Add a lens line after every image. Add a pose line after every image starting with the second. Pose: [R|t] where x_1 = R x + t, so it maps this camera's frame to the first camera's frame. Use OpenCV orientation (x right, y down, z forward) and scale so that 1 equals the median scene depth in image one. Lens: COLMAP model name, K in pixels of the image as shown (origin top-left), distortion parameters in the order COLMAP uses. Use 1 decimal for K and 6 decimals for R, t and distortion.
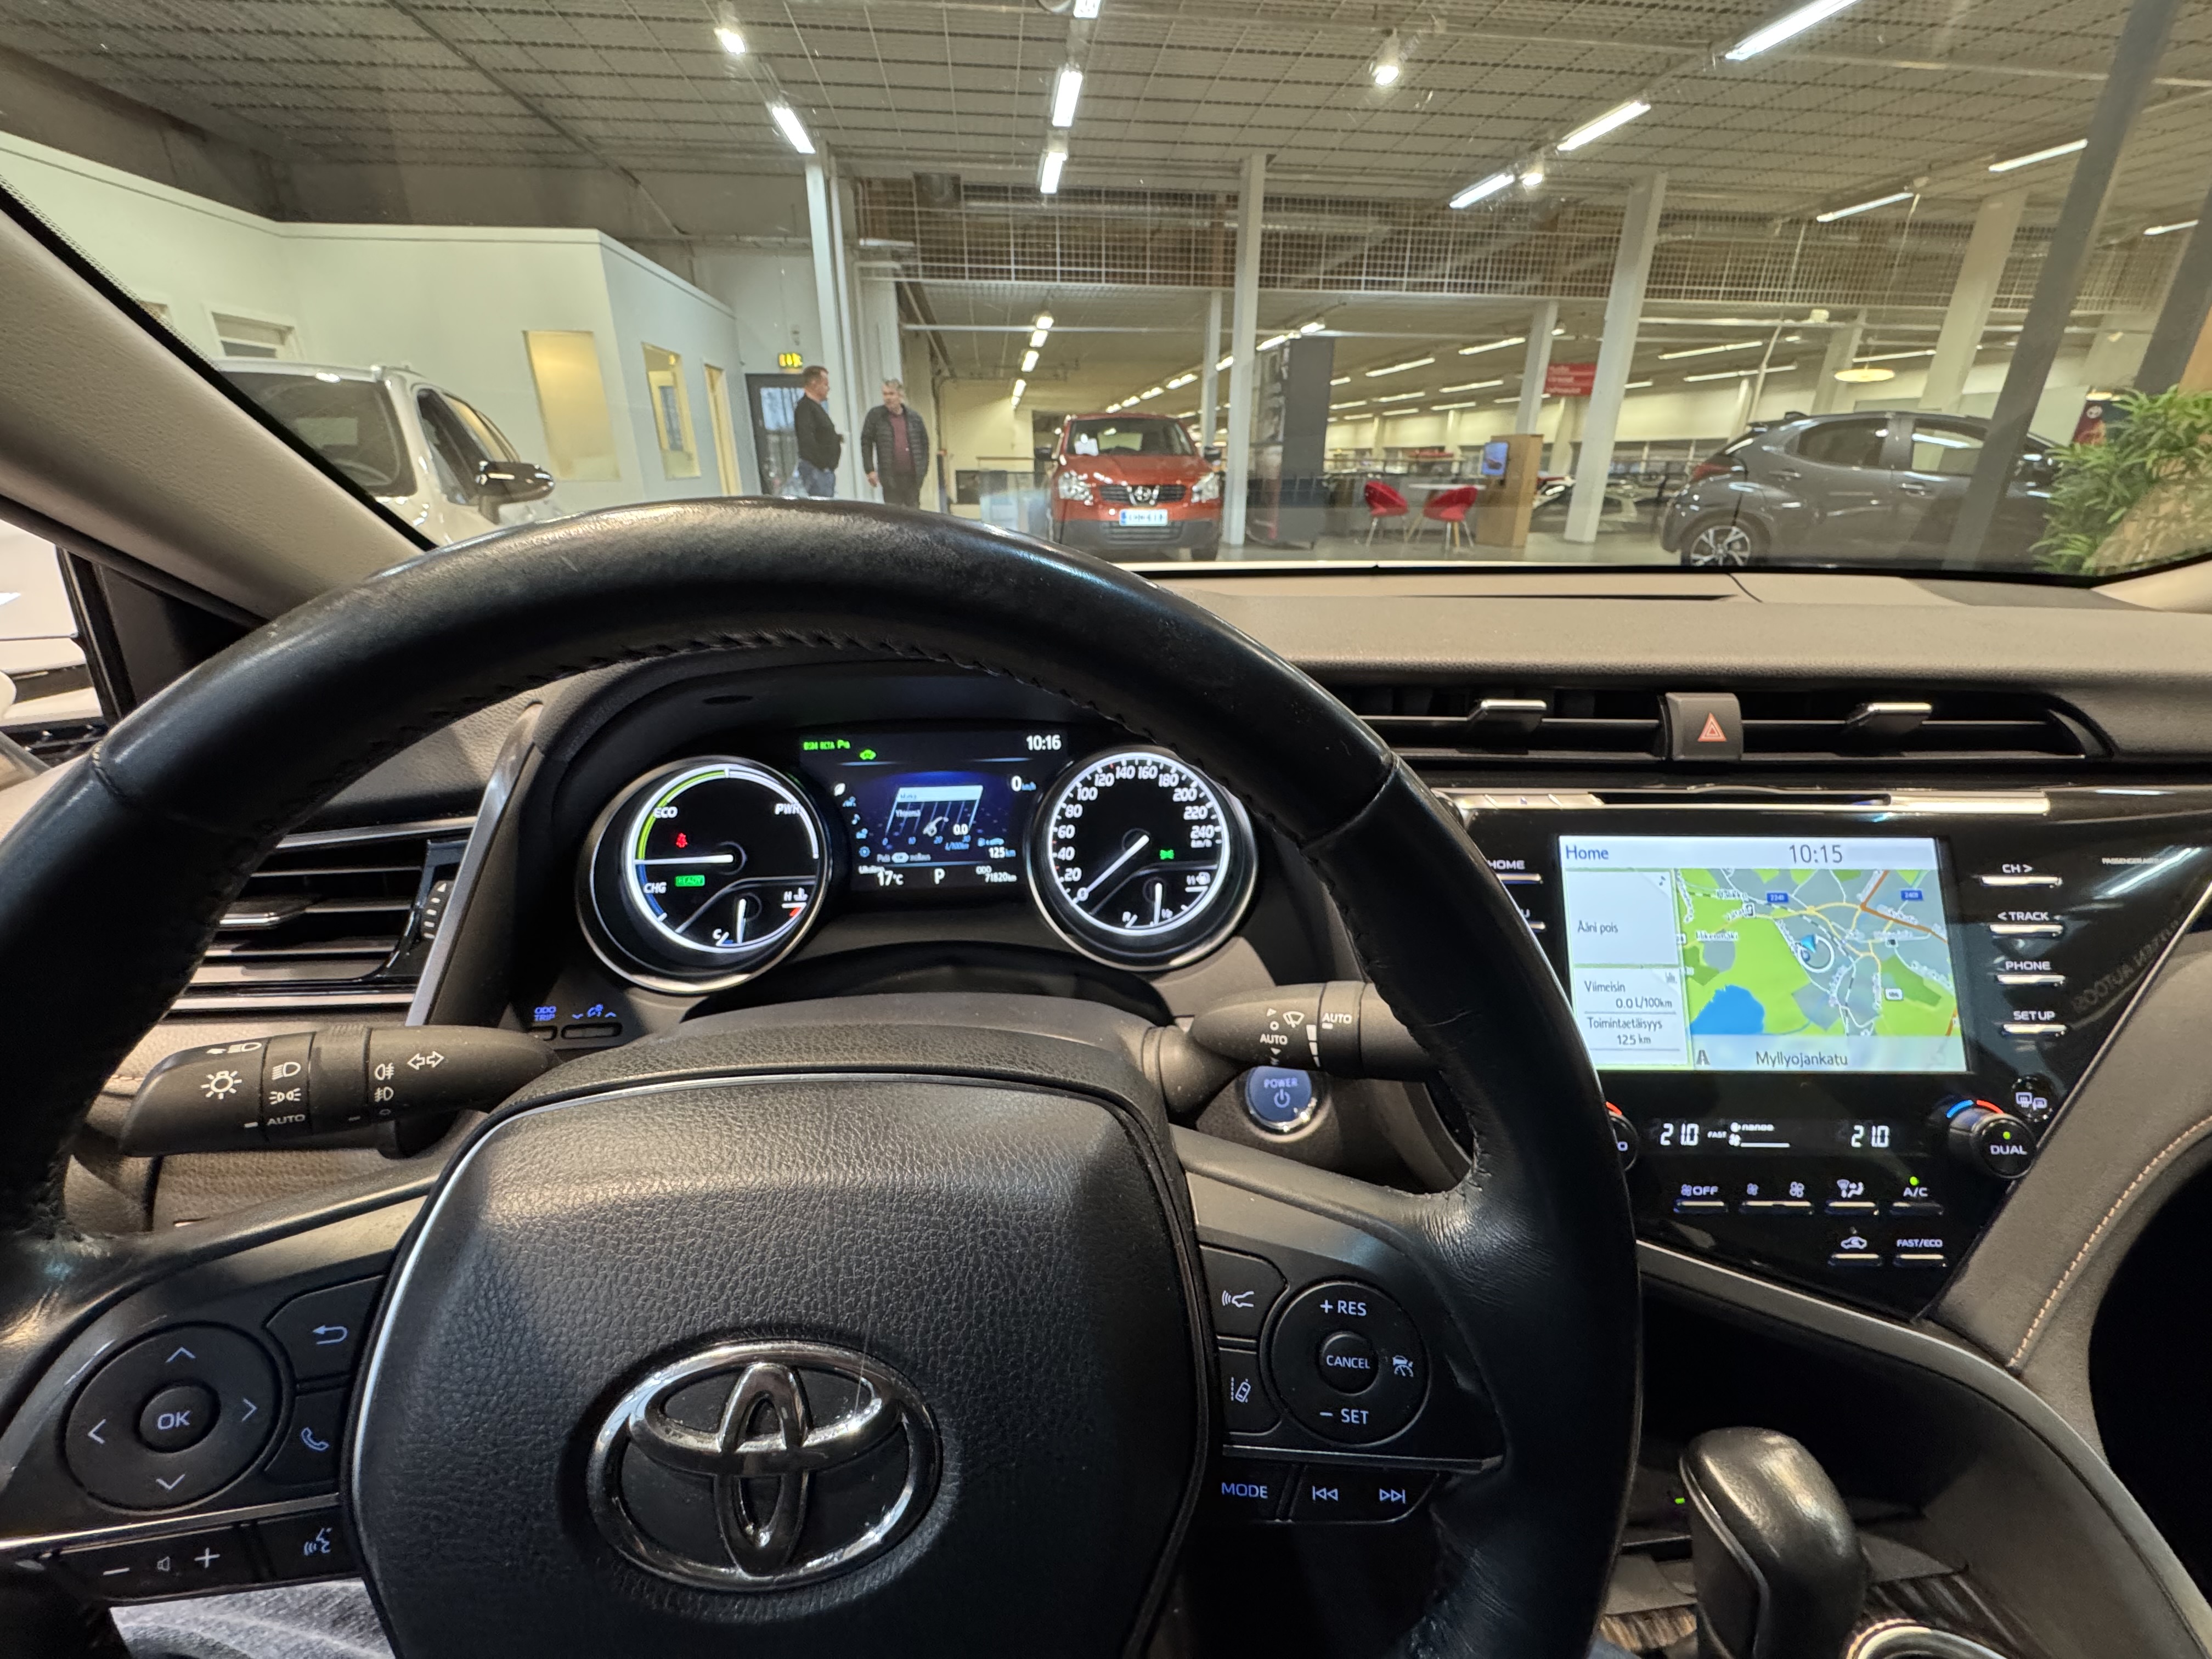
lens RADIAL K [[890.9, 0, 1091.3], [0, 890.9, 839.3], [0, 0, 1]] dist [-0.008074, -0.000089]
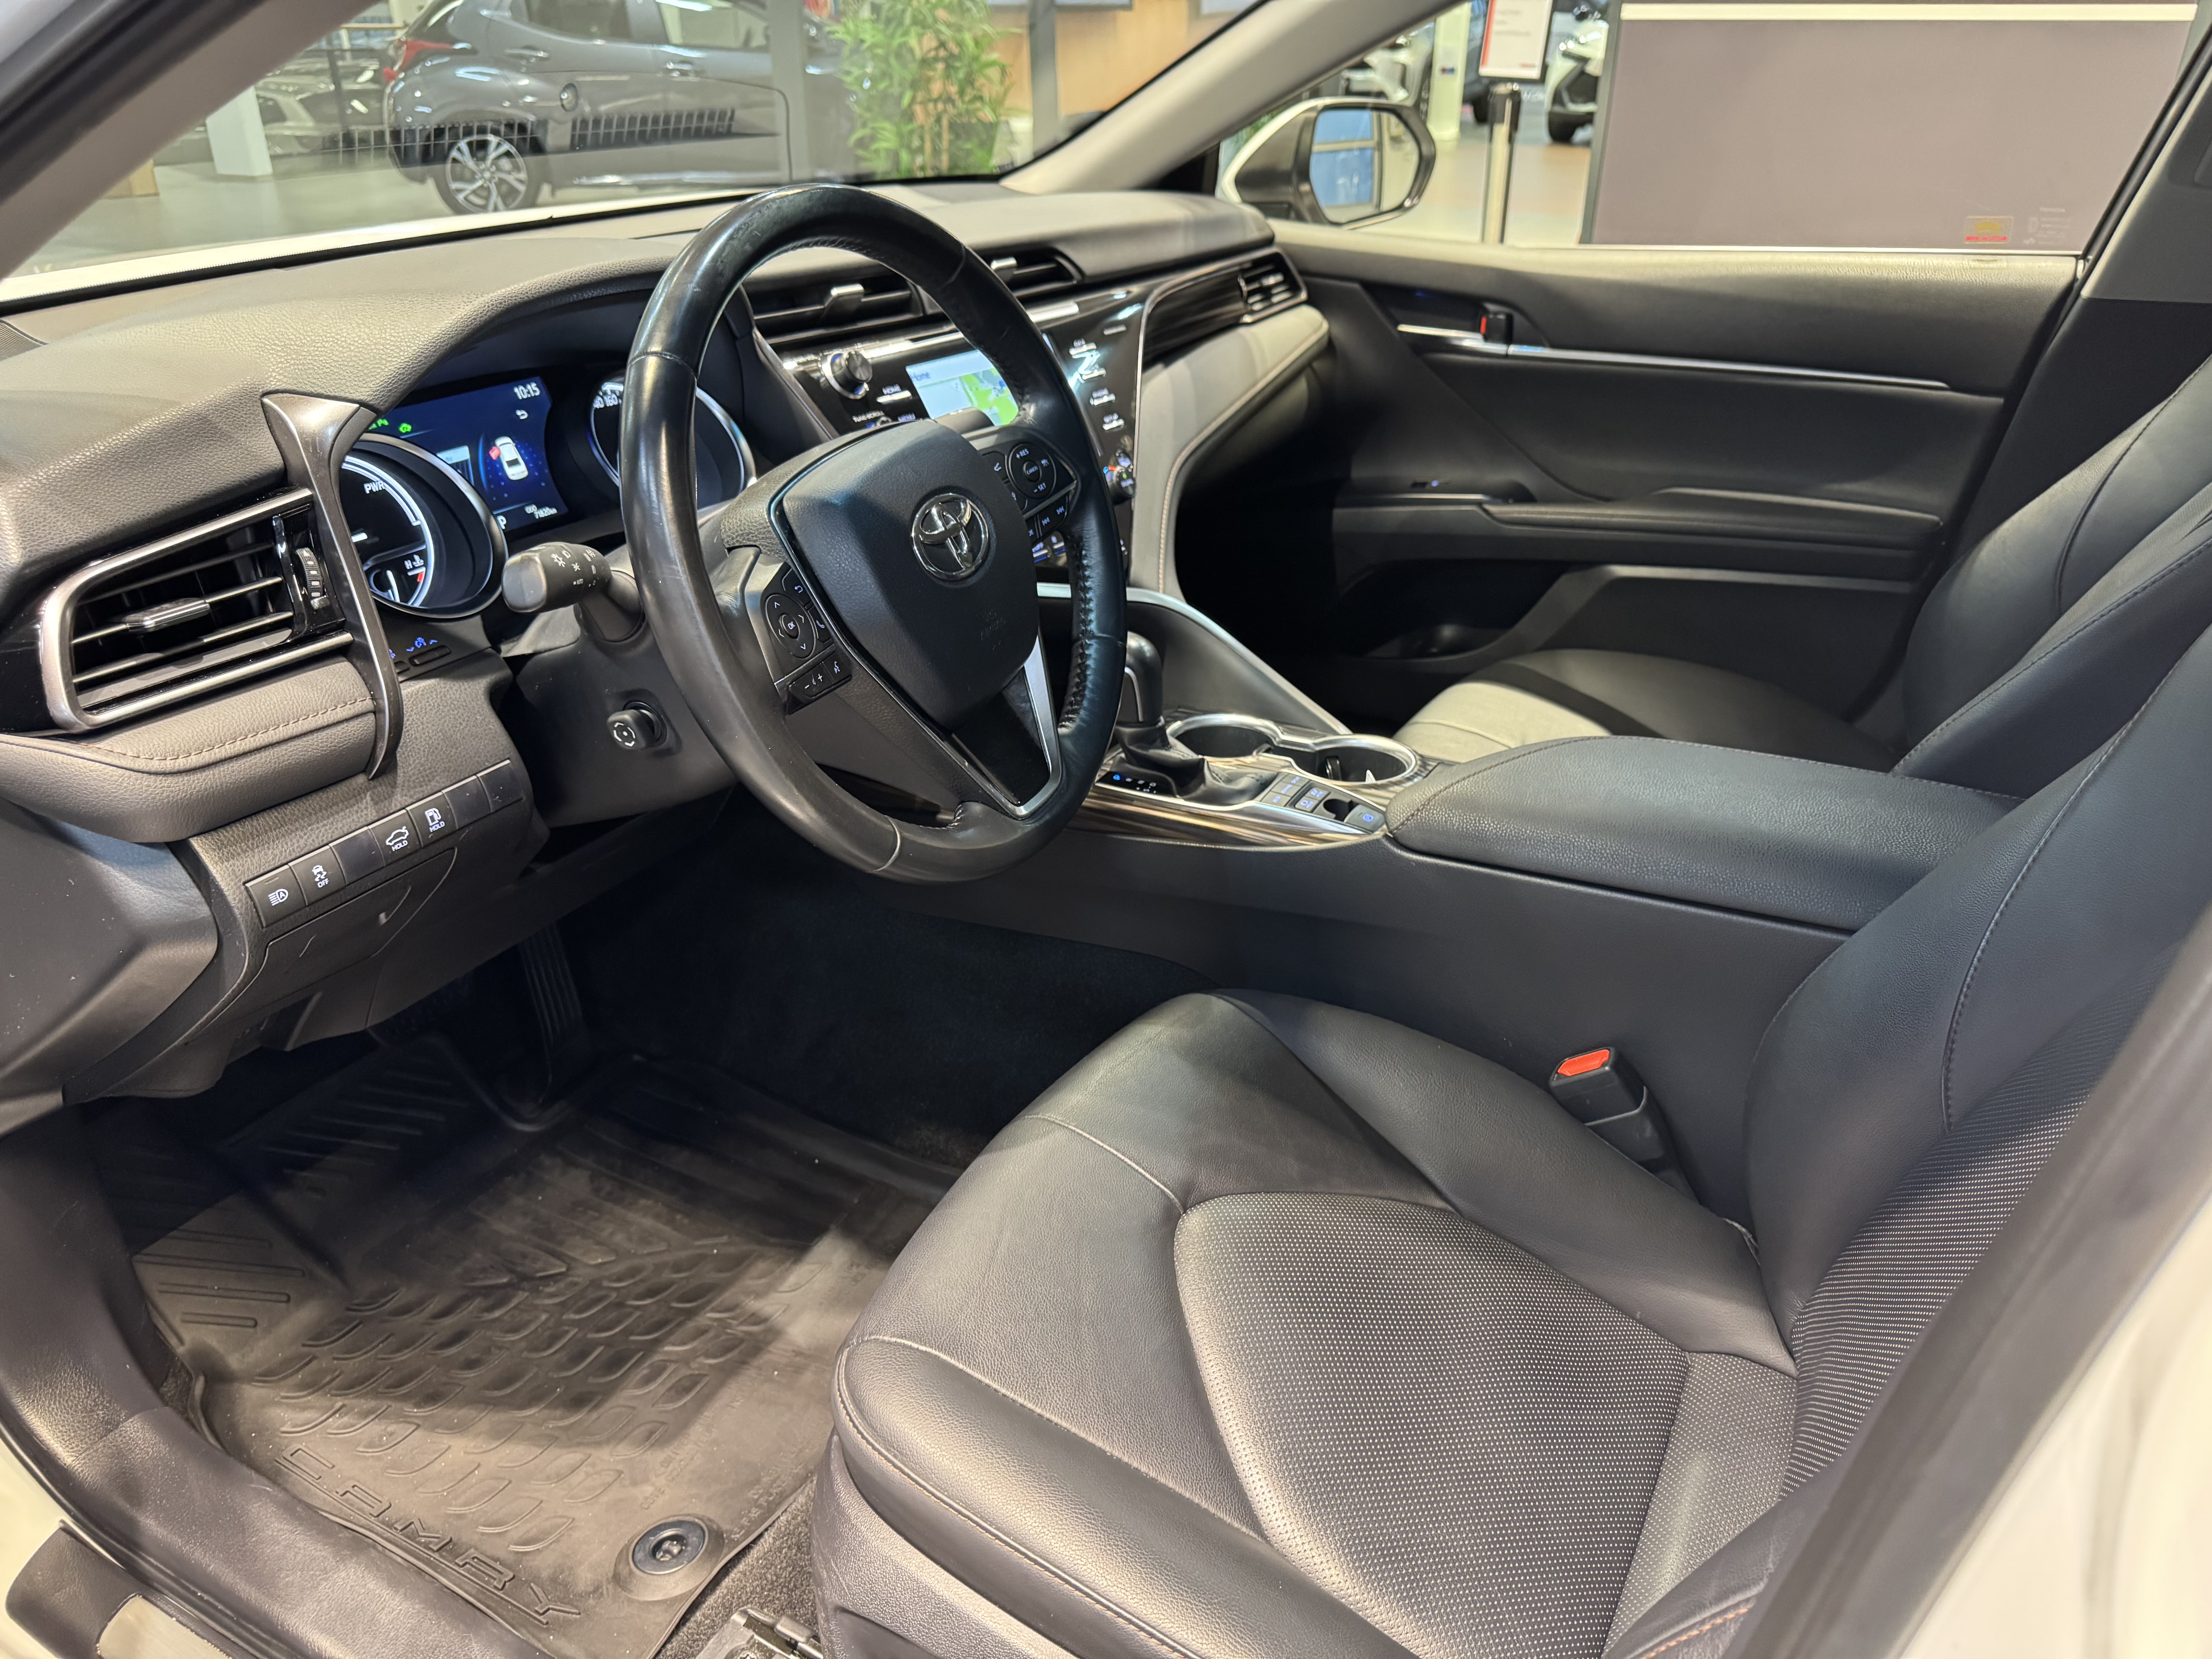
lens RADIAL K [[1561.3, 0, 1095.3], [0, 1561.3, 821.3], [0, 0, 1]] dist [-0.011614, -0.000417]
pose [[0.571883, -0.374902, 0.729657, -1.039467], [0.323269, 0.920479, 0.219579, 0.156417], [-0.753954, 0.110302, 0.647601, -0.627117]]
